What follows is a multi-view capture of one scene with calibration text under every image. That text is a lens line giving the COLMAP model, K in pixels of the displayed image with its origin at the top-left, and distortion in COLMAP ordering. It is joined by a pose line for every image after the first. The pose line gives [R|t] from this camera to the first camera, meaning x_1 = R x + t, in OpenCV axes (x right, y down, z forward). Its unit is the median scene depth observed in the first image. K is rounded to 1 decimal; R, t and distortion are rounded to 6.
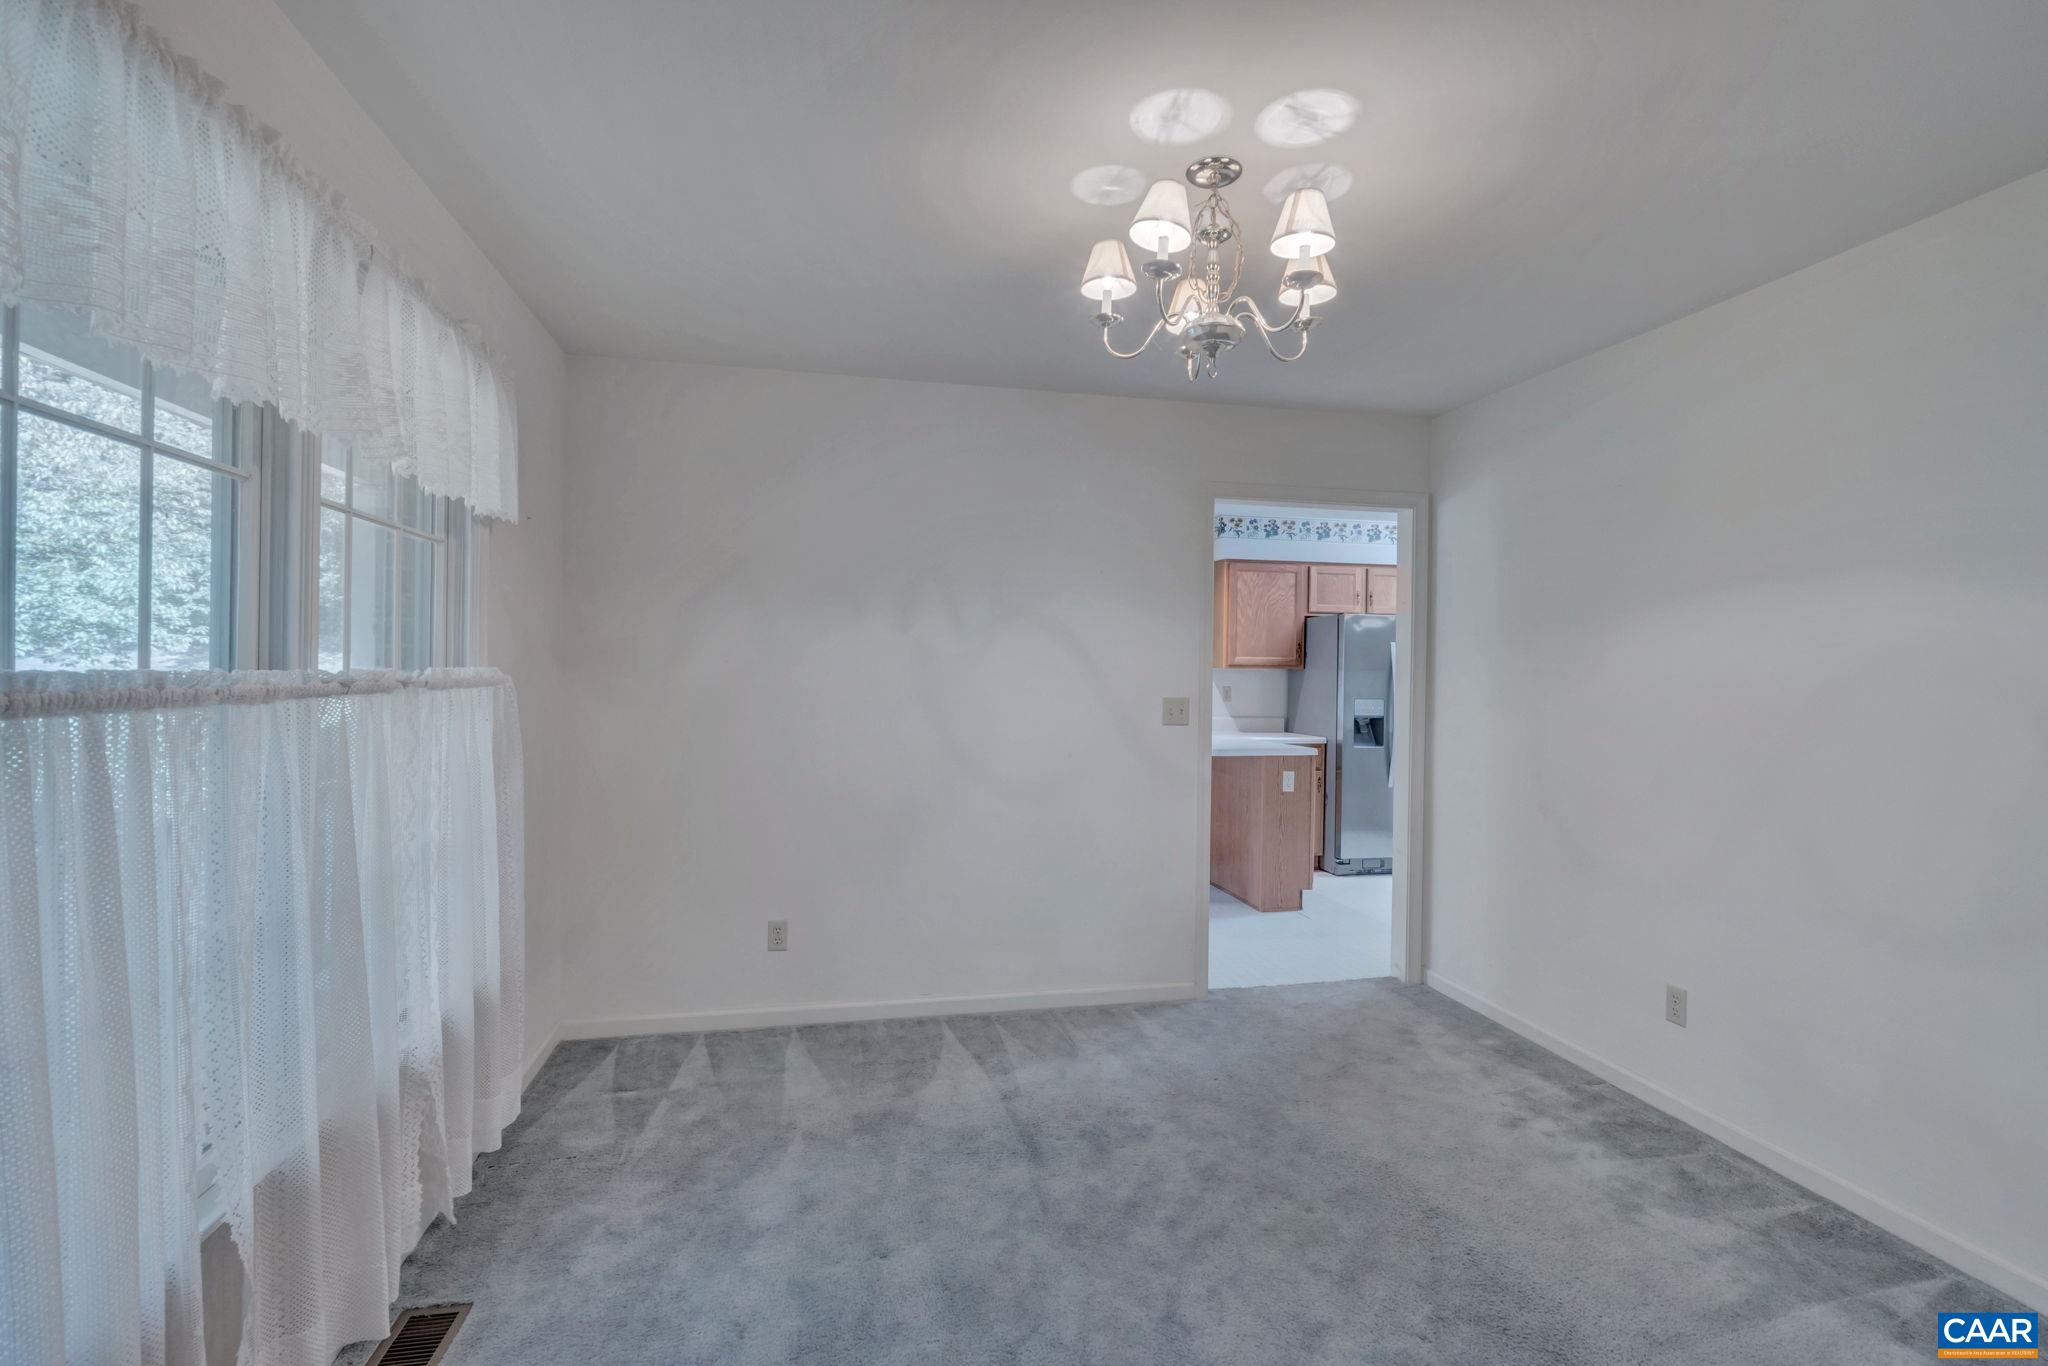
lens RADIAL K [[985.6, 0, 1026.4], [0, 985.6, 680.6], [0, 0, 1]] dist [-0.002466, 0.000397]
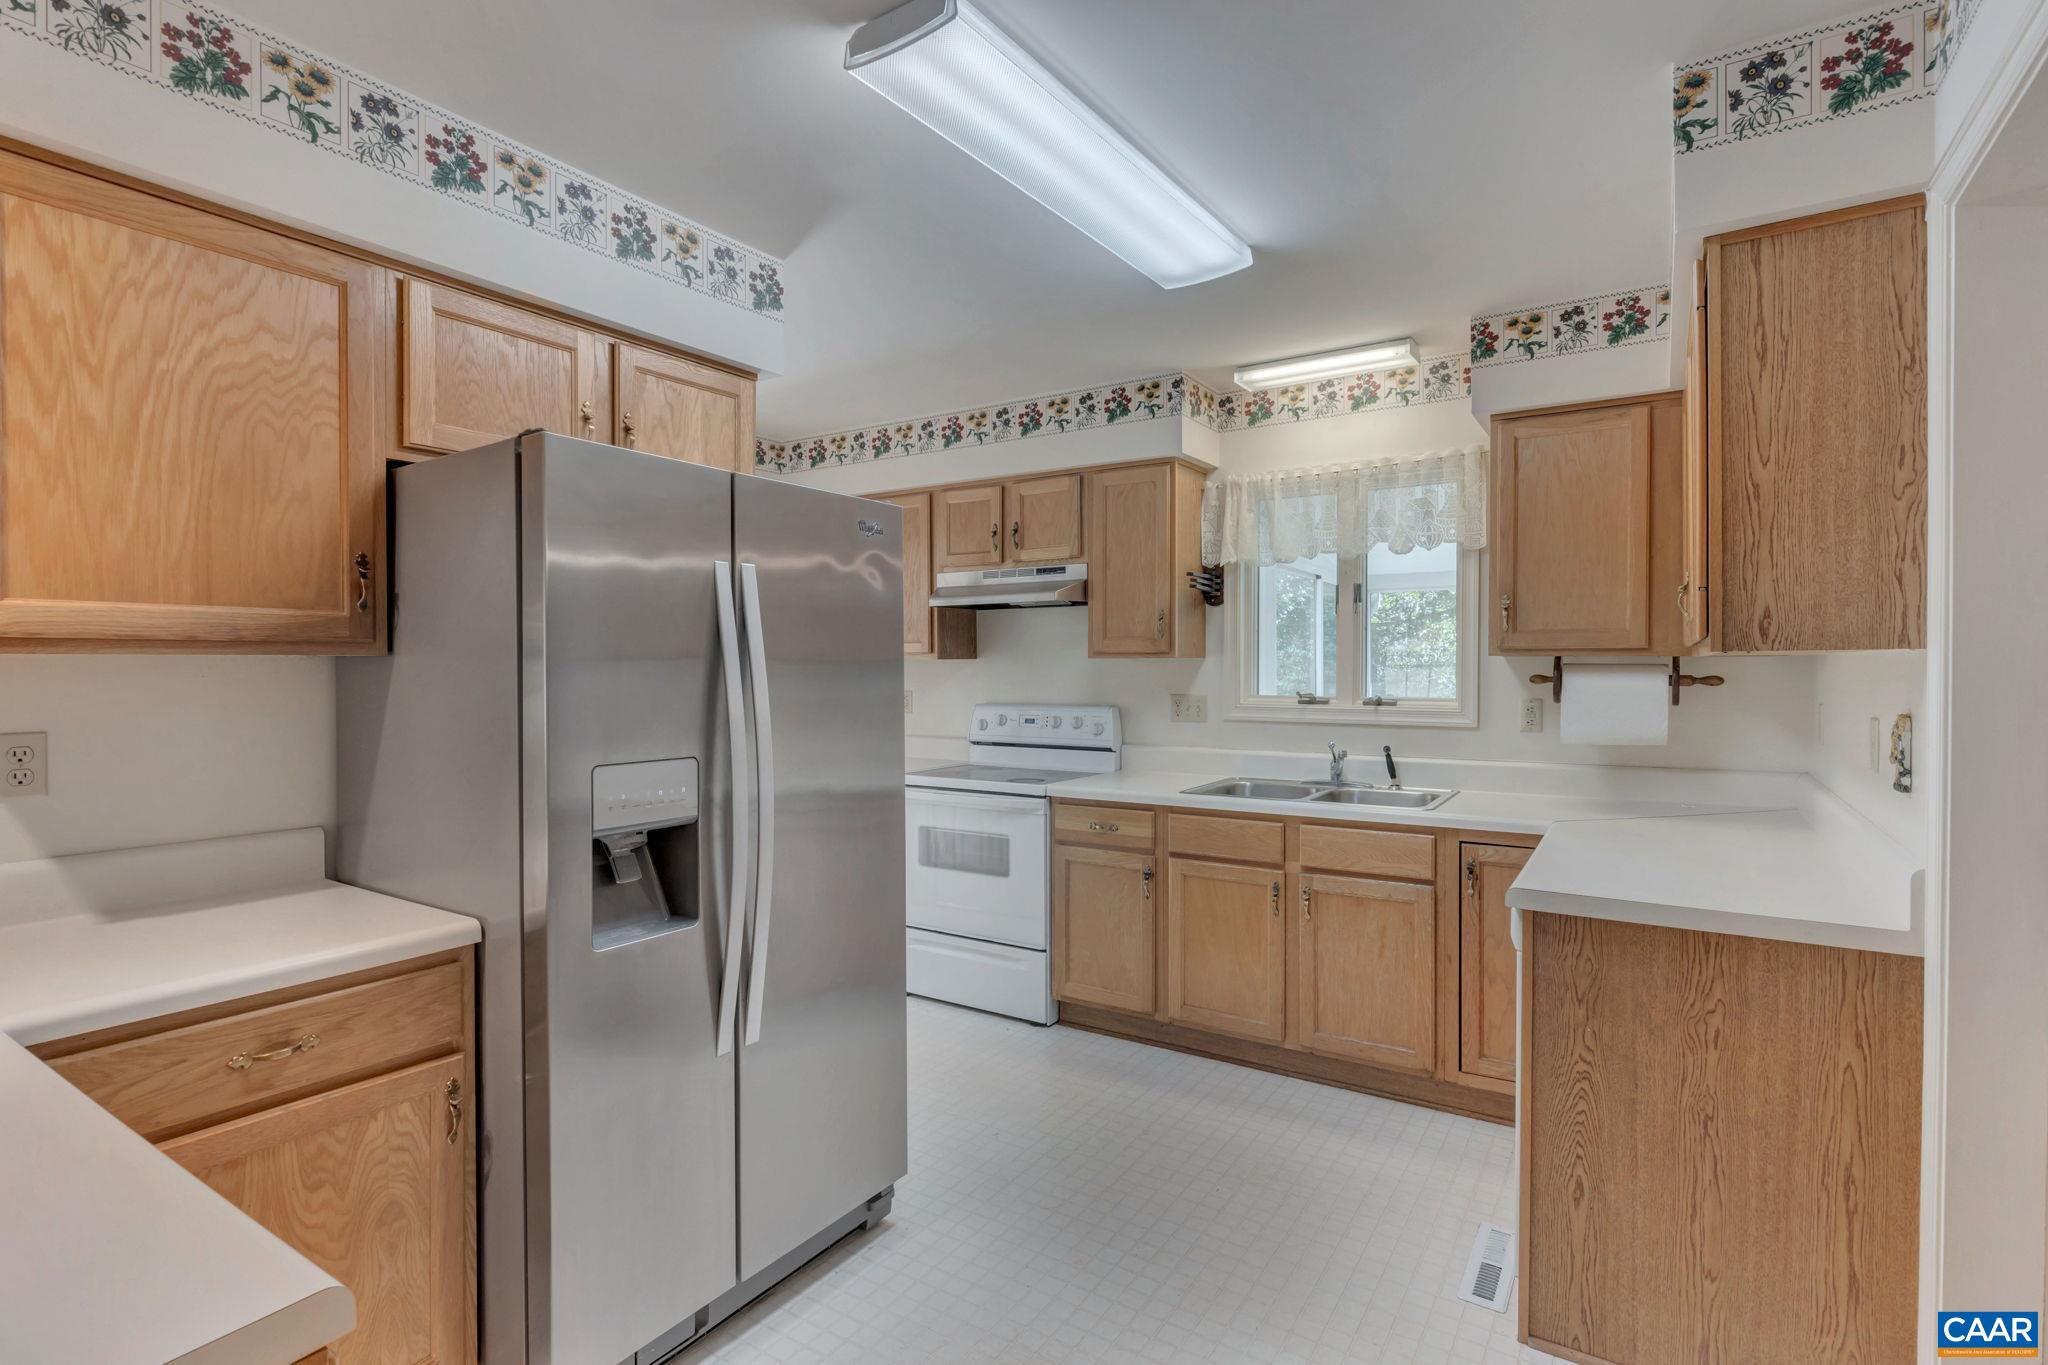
lens RADIAL K [[985.6, 0, 1023.9], [0, 985.6, 681.8], [0, 0, 1]] dist [-0.002466, 0.000397]
pose [[0.718186, -0.017986, 0.695619, 0.224857], [0.020725, 0.999775, 0.004453, -0.001892], [-0.695543, 0.011219, 0.718397, 0.703321]]
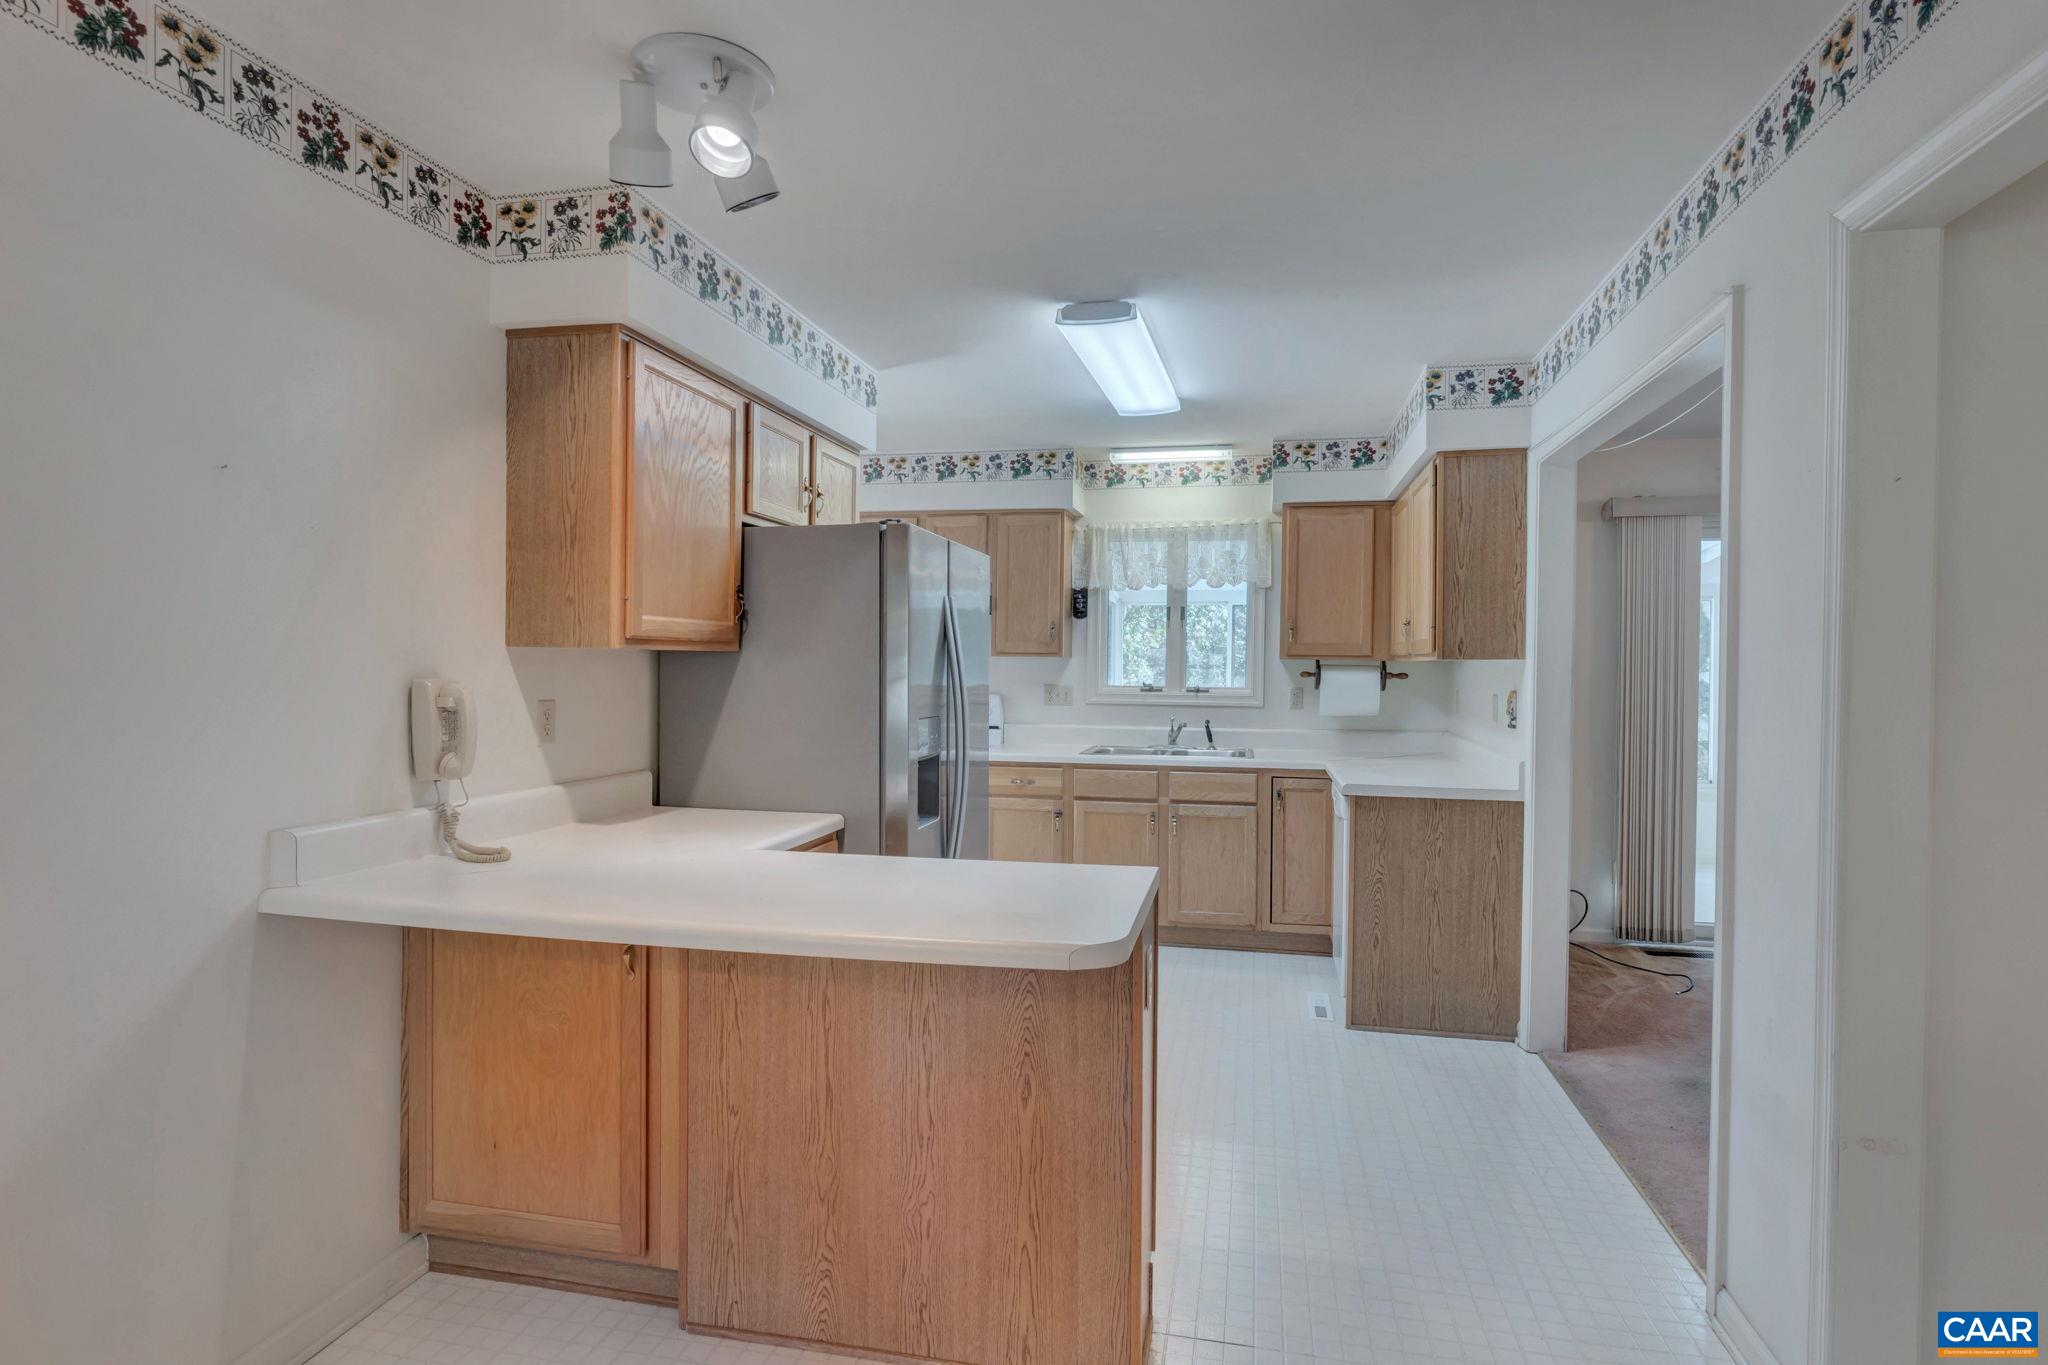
lens RADIAL K [[1089.6, 0, 1023.0], [0, 1089.6, 684.5], [0, 0, 1]] dist [0.021553, -0.005794]
pose [[0.417644, -0.018627, 0.908420, -0.085743], [0.011757, 0.999817, 0.015096, -0.003106], [-0.908535, 0.004376, 0.417786, 0.722064]]
